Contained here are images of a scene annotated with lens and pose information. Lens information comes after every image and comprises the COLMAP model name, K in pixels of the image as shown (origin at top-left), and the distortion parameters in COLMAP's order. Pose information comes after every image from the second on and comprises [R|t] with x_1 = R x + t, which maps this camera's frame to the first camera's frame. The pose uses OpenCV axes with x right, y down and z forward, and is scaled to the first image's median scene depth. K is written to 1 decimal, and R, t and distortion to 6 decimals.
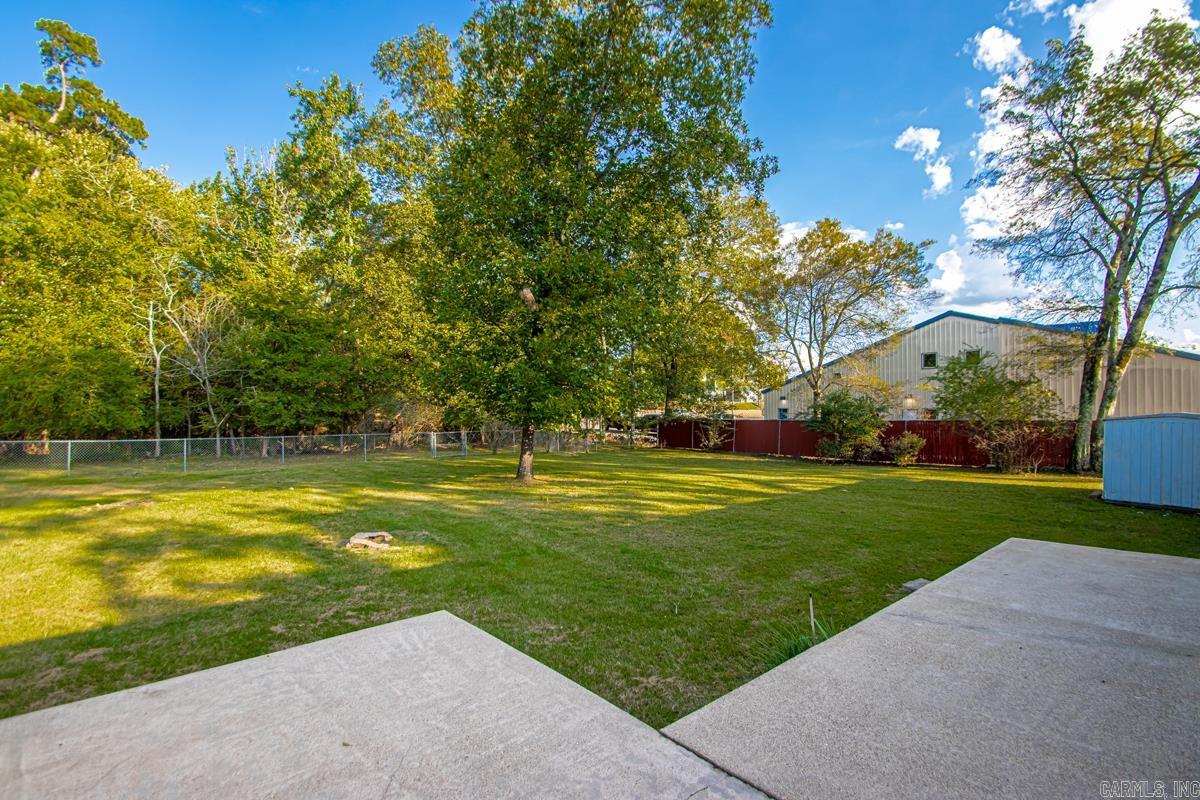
lens RADIAL K [[539.5, 0, 606.0], [0, 539.5, 413.3], [0, 0, 1]] dist [0.002330, -0.009624]
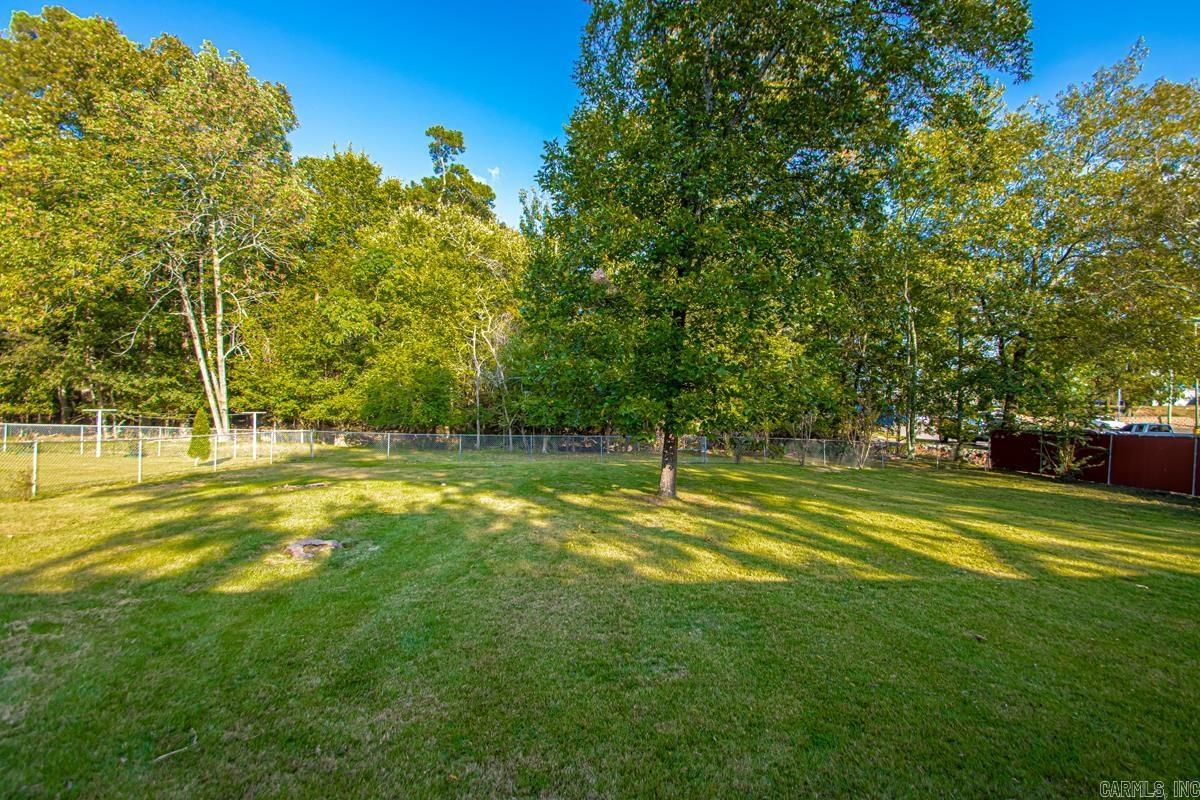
lens RADIAL K [[540.0, 0, 636.6], [0, 540.0, 404.5], [0, 0, 1]] dist [0.000697, -0.011141]
pose [[0.809787, -0.000966, -0.586723, 0.187154], [-0.016953, 0.999543, -0.025044, 0.002958], [0.586479, 0.030227, 0.809400, 0.188009]]
